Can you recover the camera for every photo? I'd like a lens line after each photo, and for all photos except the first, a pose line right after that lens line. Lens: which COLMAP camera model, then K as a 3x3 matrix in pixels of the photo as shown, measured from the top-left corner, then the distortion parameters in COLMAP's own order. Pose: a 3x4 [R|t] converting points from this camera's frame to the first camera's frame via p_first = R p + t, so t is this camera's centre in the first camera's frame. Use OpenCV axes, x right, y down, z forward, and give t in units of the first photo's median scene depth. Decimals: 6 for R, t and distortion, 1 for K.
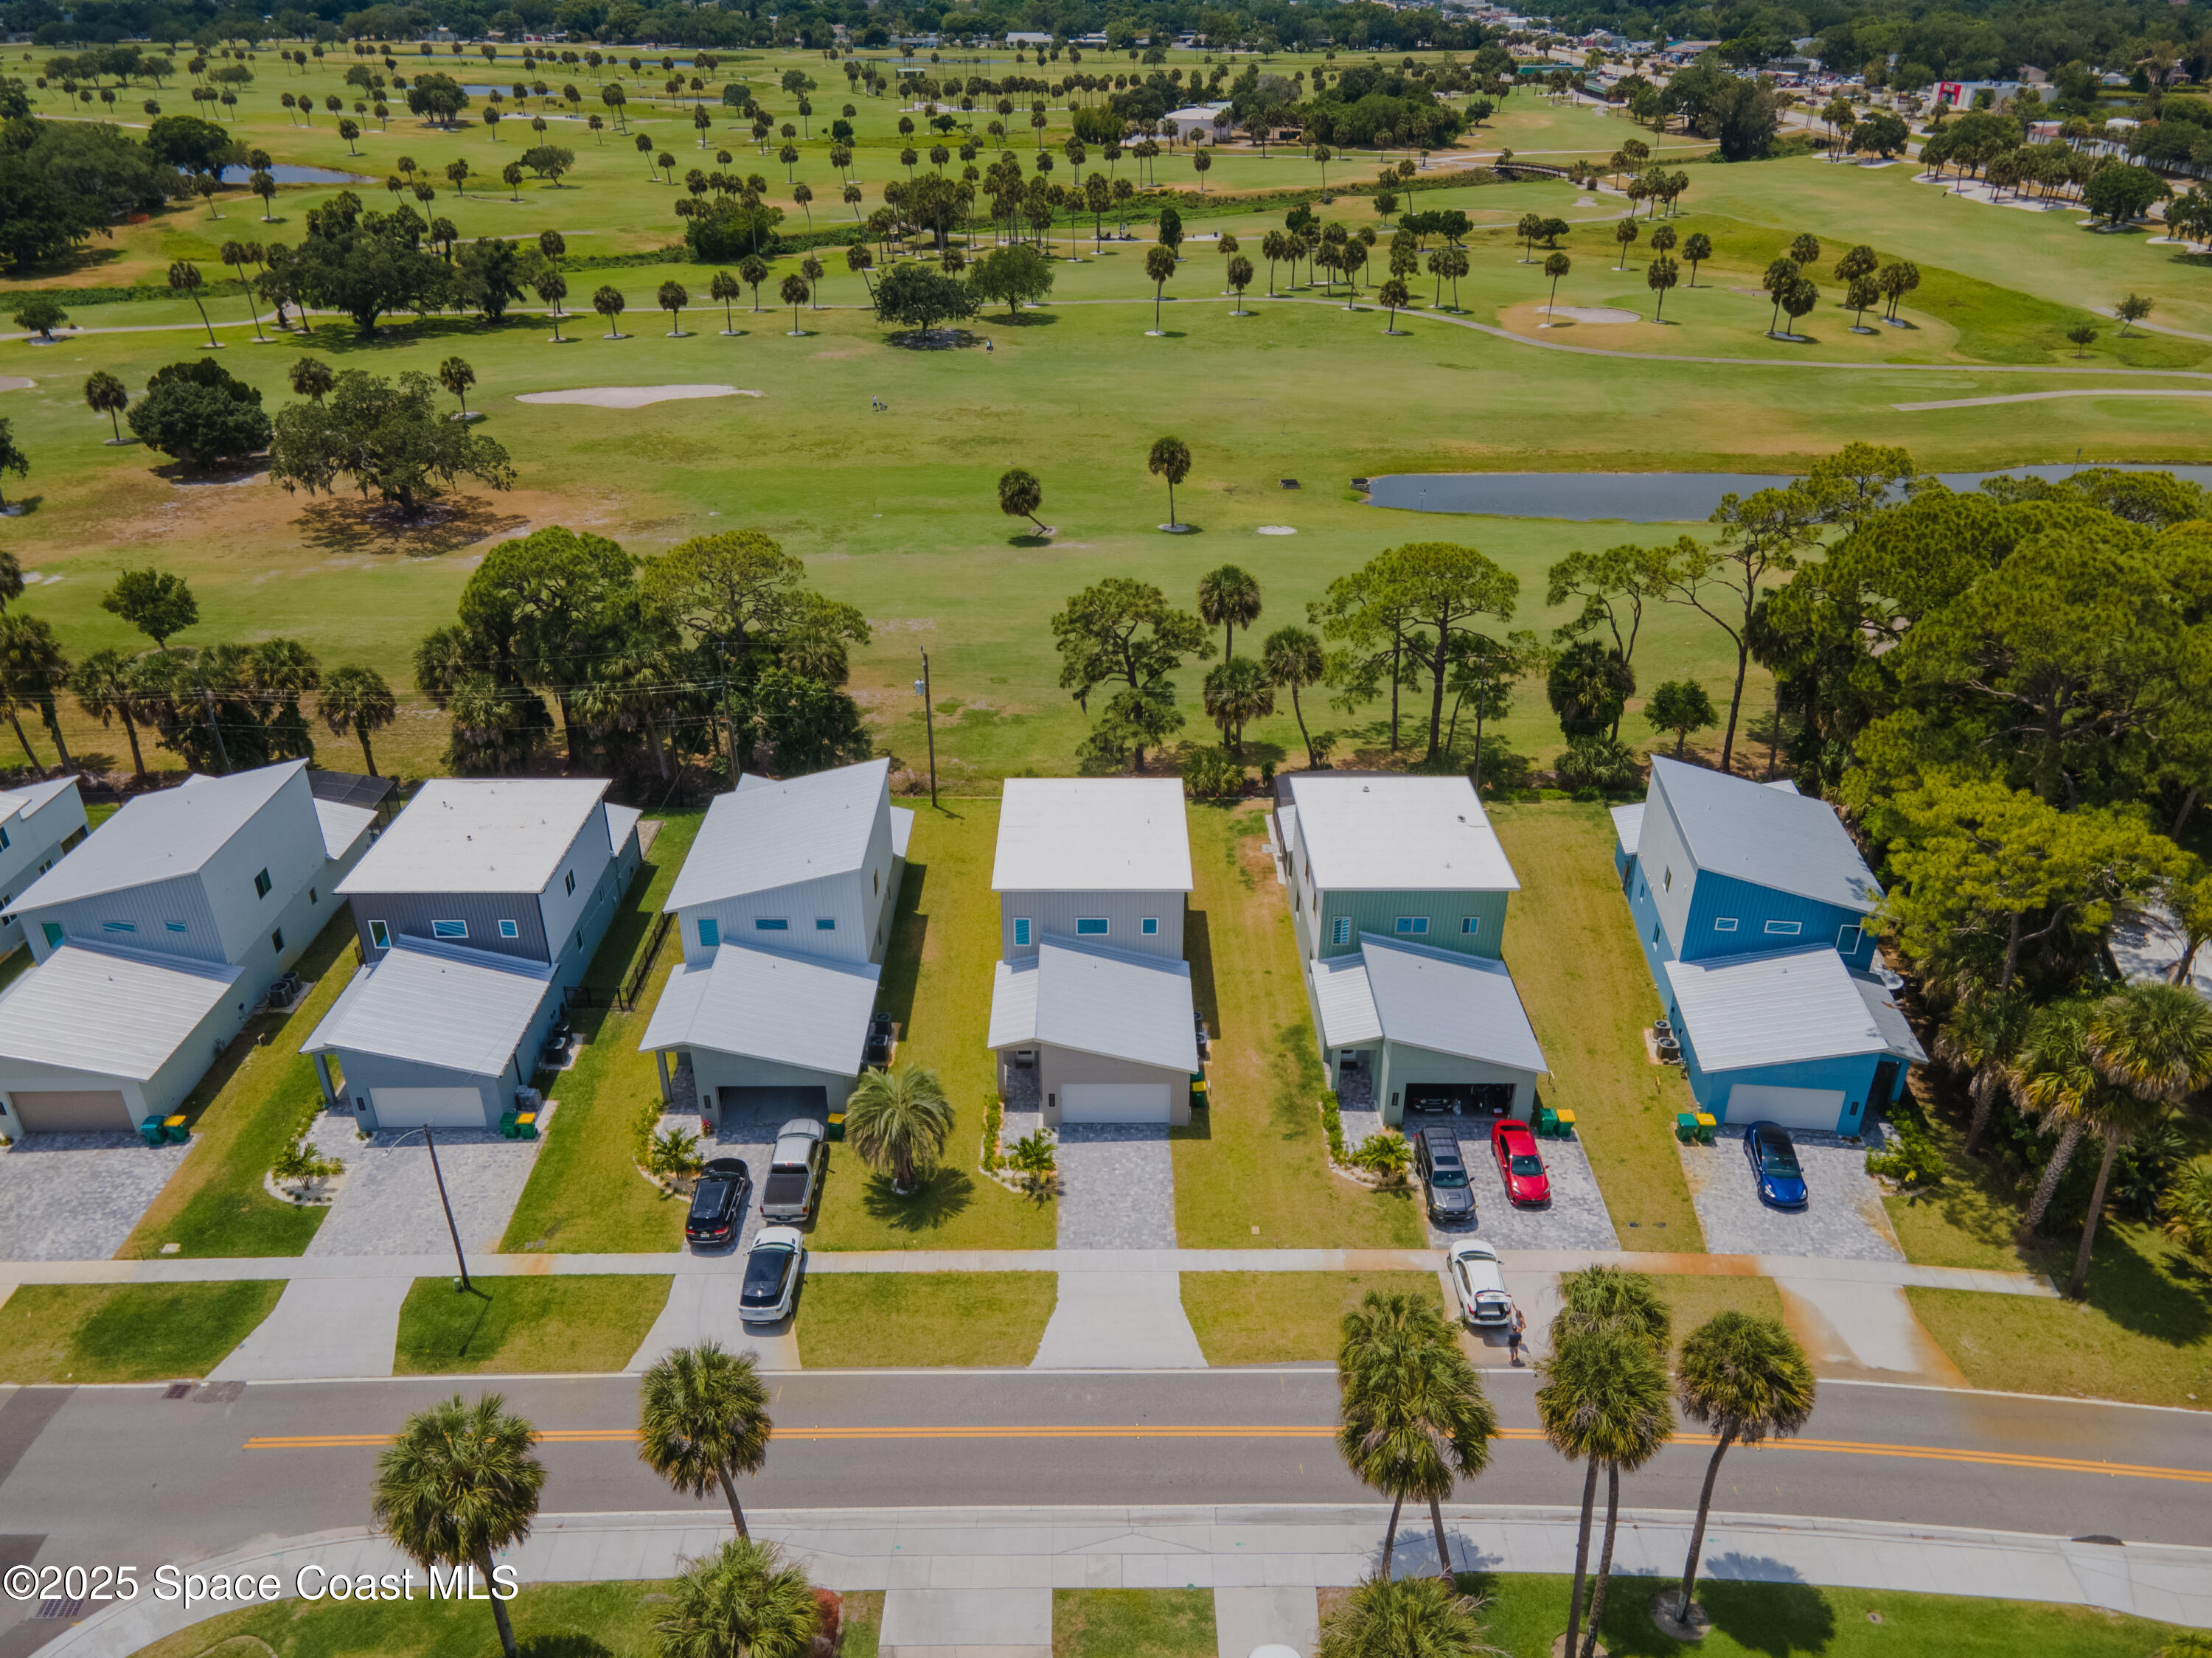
lens RADIAL K [[1623.8, 0, 1106.8], [0, 1623.8, 820.1], [0, 0, 1]] dist [0.019962, 0.022905]
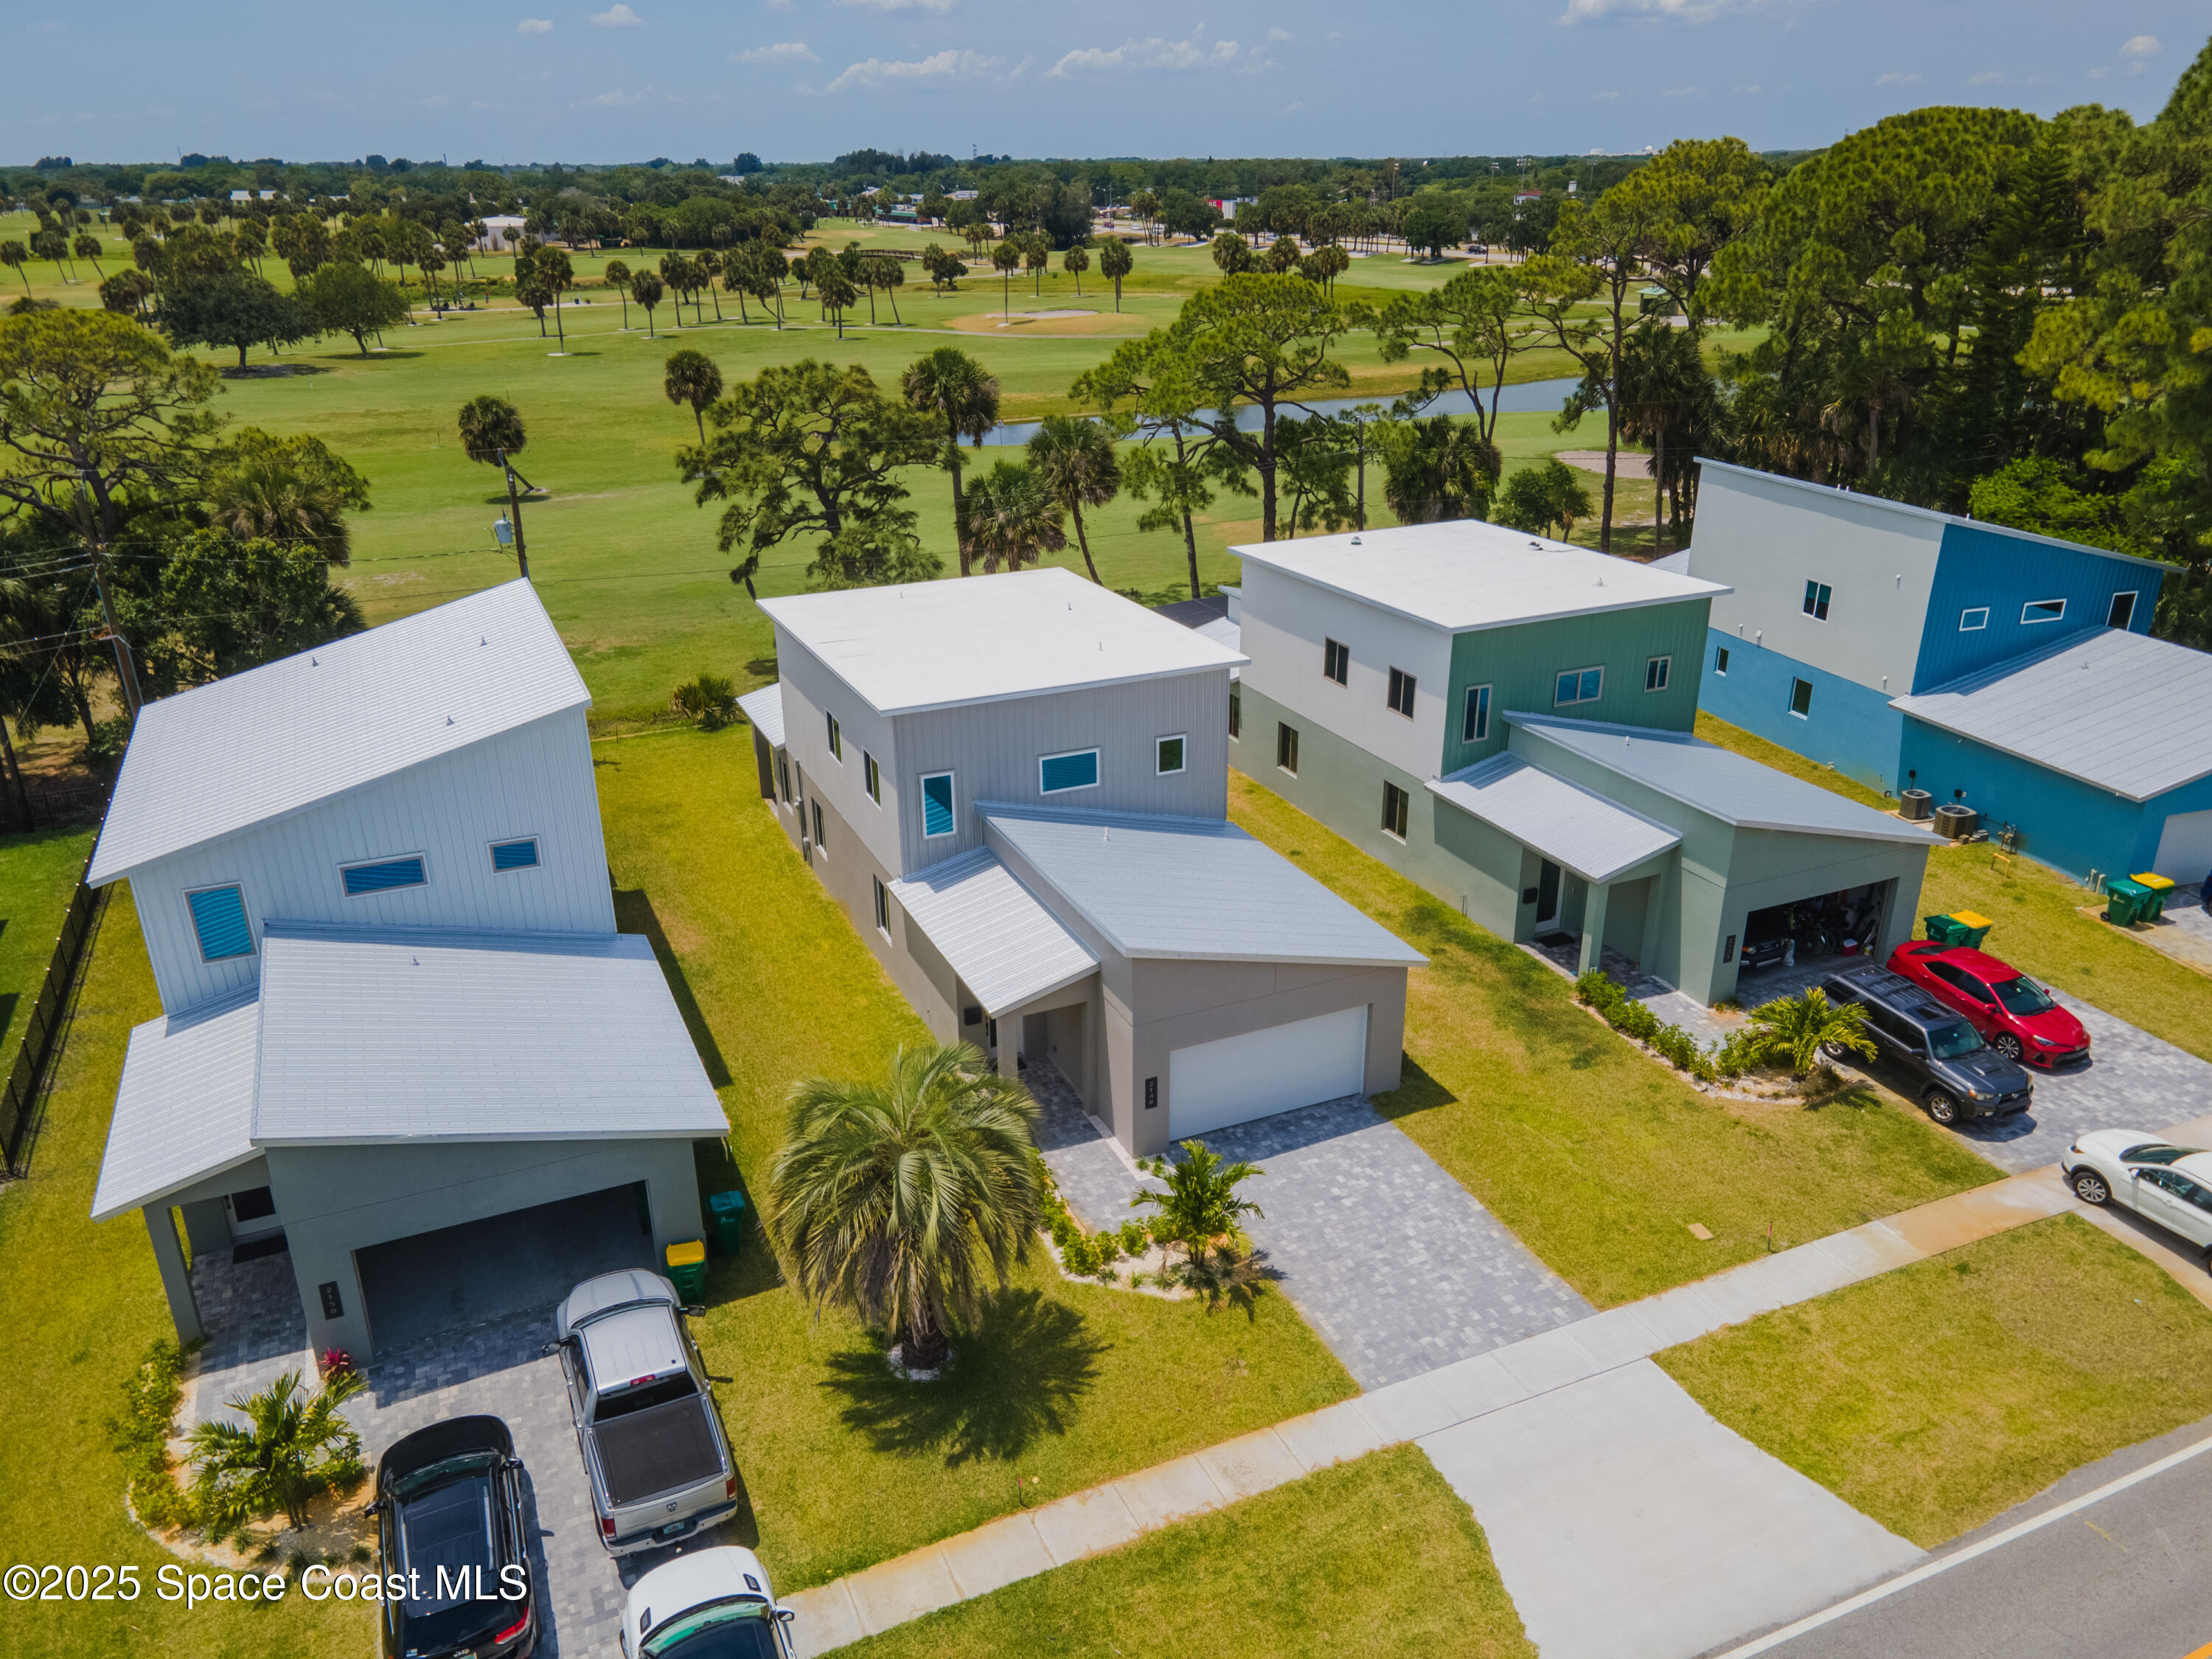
lens RADIAL K [[1623.9, 0, 1107.3], [0, 1623.9, 837.6], [0, 0, 1]] dist [0.019962, 0.022905]
pose [[0.915120, -0.165670, 0.367571, -0.202726], [0.198694, 0.978594, -0.053611, 0.124385], [-0.350821, 0.122095, 0.928449, 0.572097]]
